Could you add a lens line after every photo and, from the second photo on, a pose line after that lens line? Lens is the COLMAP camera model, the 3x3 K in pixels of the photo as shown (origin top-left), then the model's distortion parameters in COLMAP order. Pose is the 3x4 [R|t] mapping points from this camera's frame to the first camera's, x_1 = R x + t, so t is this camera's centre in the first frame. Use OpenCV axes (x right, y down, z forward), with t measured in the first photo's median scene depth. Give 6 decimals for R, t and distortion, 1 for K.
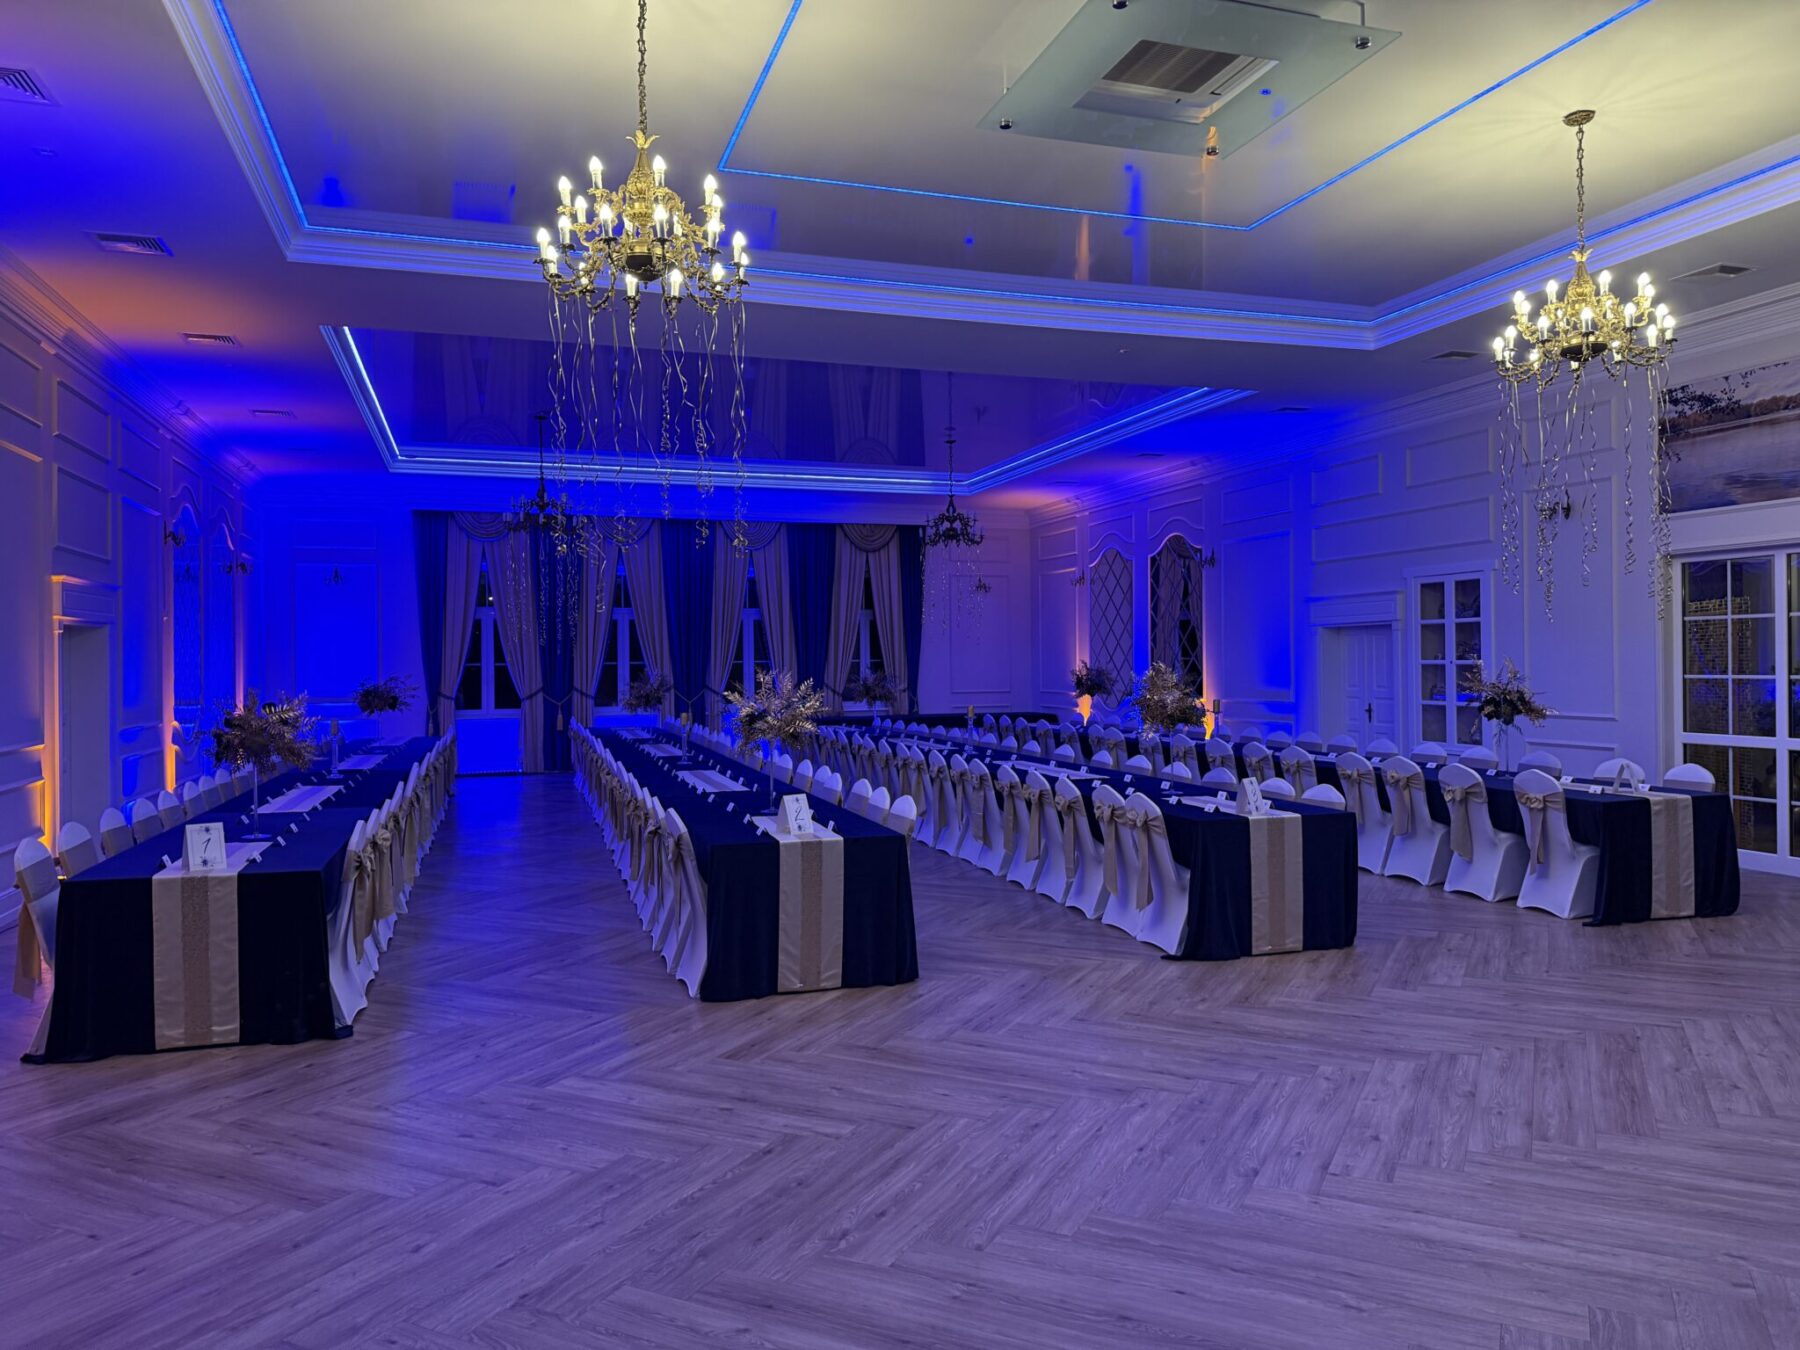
lens RADIAL K [[1273.3, 0, 914.1], [0, 1273.3, 660.4], [0, 0, 1]] dist [0.048823, -0.053535]
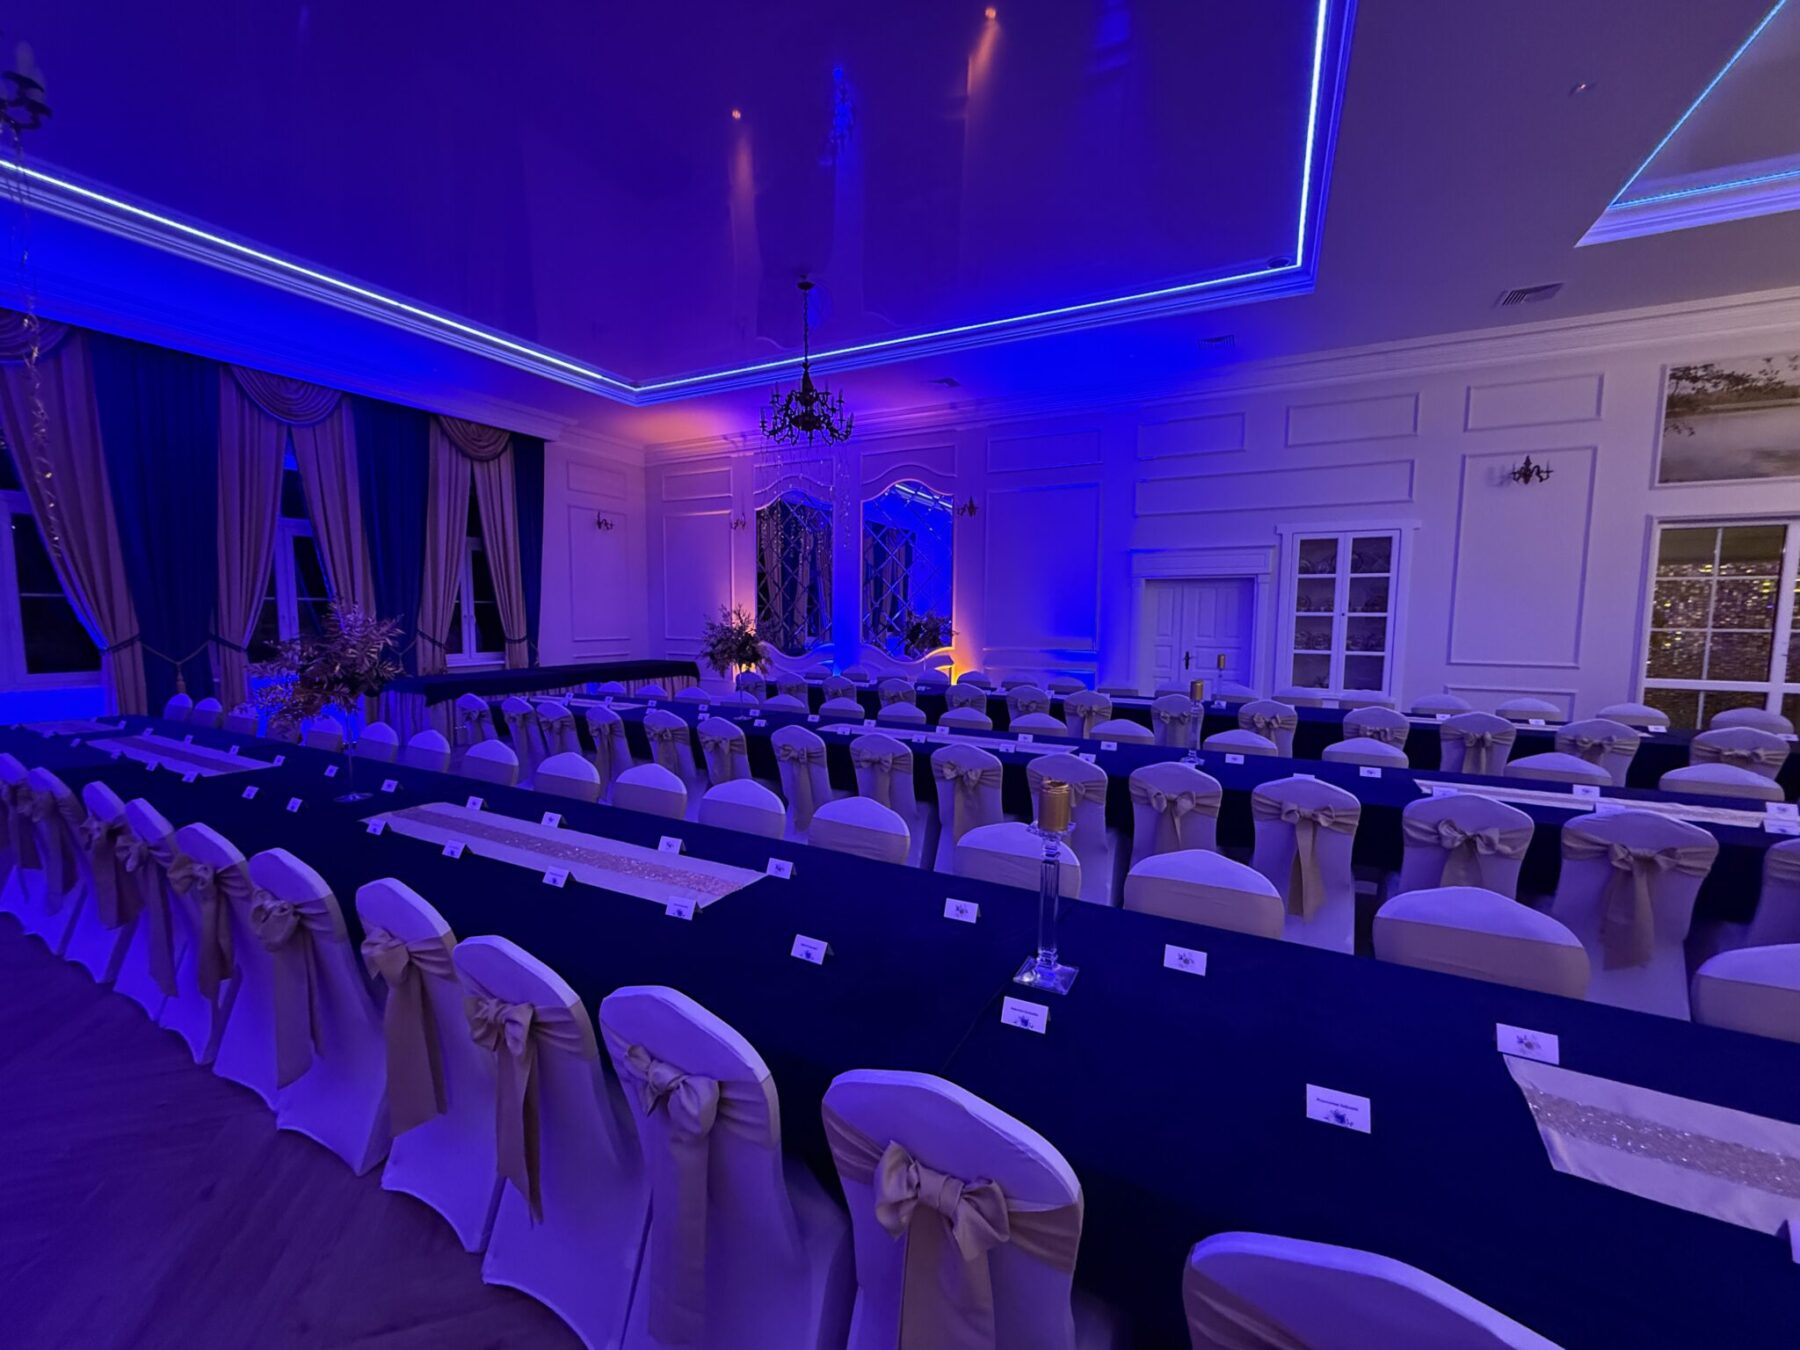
lens RADIAL K [[717.8, 0, 890.4], [0, 717.8, 676.8], [0, 0, 1]] dist [-0.000998, 0.001500]
pose [[0.717034, -0.046693, 0.695472, -0.345037], [-0.015457, 0.996443, 0.082837, 0.011951], [-0.696867, -0.070147, 0.713762, 1.047226]]
